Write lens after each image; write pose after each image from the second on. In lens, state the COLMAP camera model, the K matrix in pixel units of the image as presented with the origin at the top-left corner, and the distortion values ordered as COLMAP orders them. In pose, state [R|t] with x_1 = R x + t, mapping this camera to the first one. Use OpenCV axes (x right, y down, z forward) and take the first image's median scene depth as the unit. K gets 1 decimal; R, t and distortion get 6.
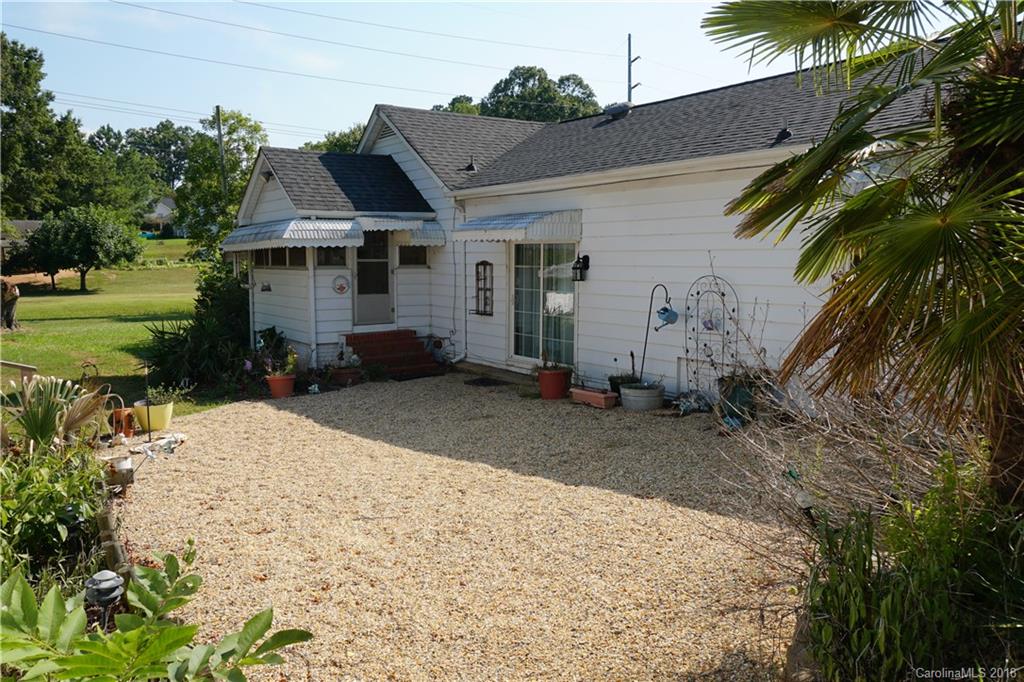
lens RADIAL K [[714.0, 0, 511.8], [0, 714.0, 342.4], [0, 0, 1]] dist [-0.003592, -0.000489]
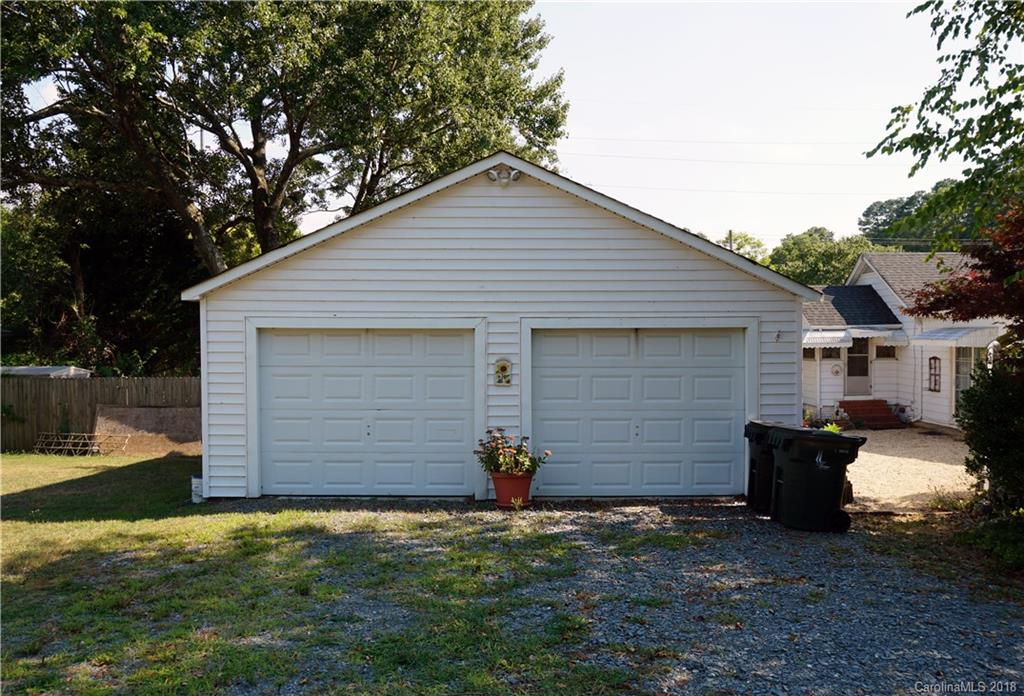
lens RADIAL K [[735.7, 0, 511.4], [0, 735.7, 353.9], [0, 0, 1]] dist [-0.042352, -0.001519]
pose [[0.812302, 0.003238, -0.583228, 0.128391], [-0.054759, 0.995991, -0.070738, 0.040695], [0.580661, 0.089397, 0.809222, -0.783907]]
